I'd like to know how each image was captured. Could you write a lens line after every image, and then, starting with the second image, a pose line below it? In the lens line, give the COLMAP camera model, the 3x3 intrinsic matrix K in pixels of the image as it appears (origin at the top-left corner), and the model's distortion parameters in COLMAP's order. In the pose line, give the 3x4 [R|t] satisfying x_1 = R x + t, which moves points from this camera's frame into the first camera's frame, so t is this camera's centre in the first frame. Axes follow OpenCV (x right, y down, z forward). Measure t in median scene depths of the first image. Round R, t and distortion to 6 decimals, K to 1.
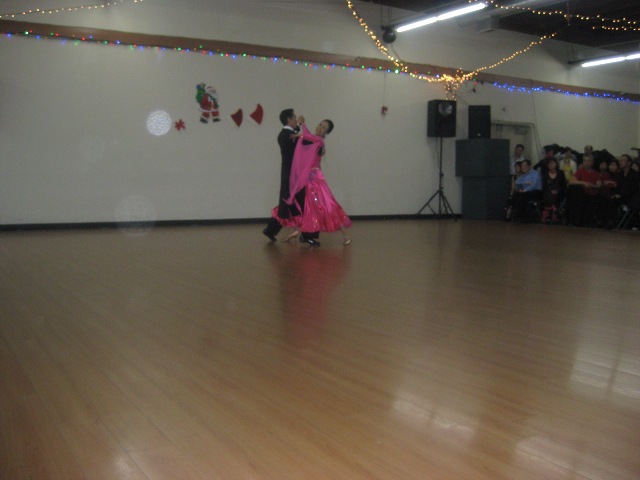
lens RADIAL K [[703.4, 0, 327.9], [0, 703.4, 239.4], [0, 0, 1]] dist [-0.178142, 0.136372]
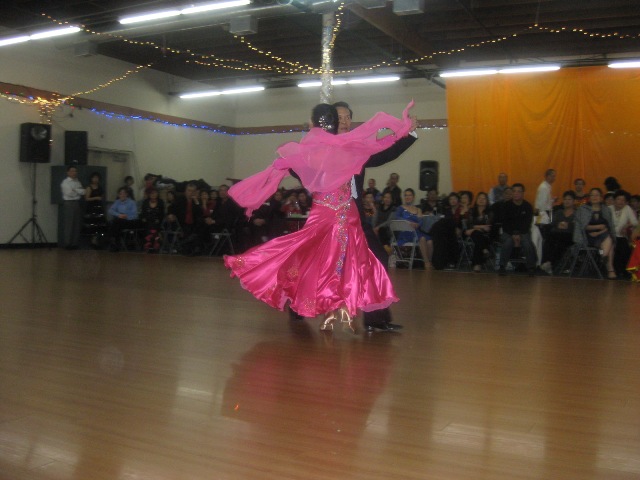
lens RADIAL K [[703.4, 0, 327.9], [0, 703.4, 239.4], [0, 0, 1]] dist [-0.178142, 0.136372]
pose [[0.855331, -0.004648, 0.518061, 0.022331], [0.024460, 0.999207, -0.031420, -0.002299], [-0.517504, 0.039546, 0.854766, -0.000728]]
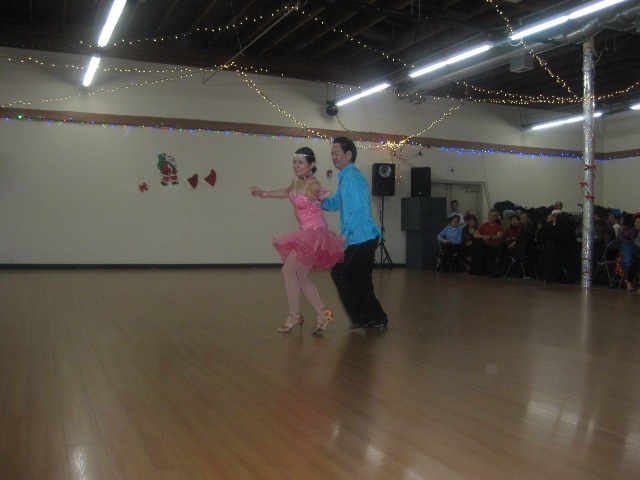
lens RADIAL K [[703.4, 0, 327.9], [0, 703.4, 239.4], [0, 0, 1]] dist [-0.178142, 0.136372]
pose [[0.989677, 0.010491, -0.142930, 0.240952], [-0.020863, 0.997239, -0.071263, 0.007802], [0.141788, 0.073510, 0.987164, -0.139806]]
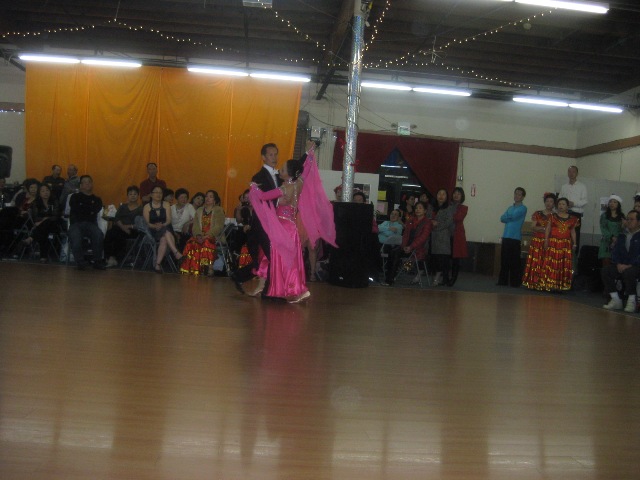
lens RADIAL K [[700.7, 0, 320.0], [0, 700.7, 240.0], [0, 0, 1]] dist [-0.170462, 0.122198]
pose [[0.444132, 0.011799, 0.895884, 0.034312], [0.001534, 0.999902, -0.013929, -0.000833], [-0.895960, 0.007561, 0.444070, -0.021039]]
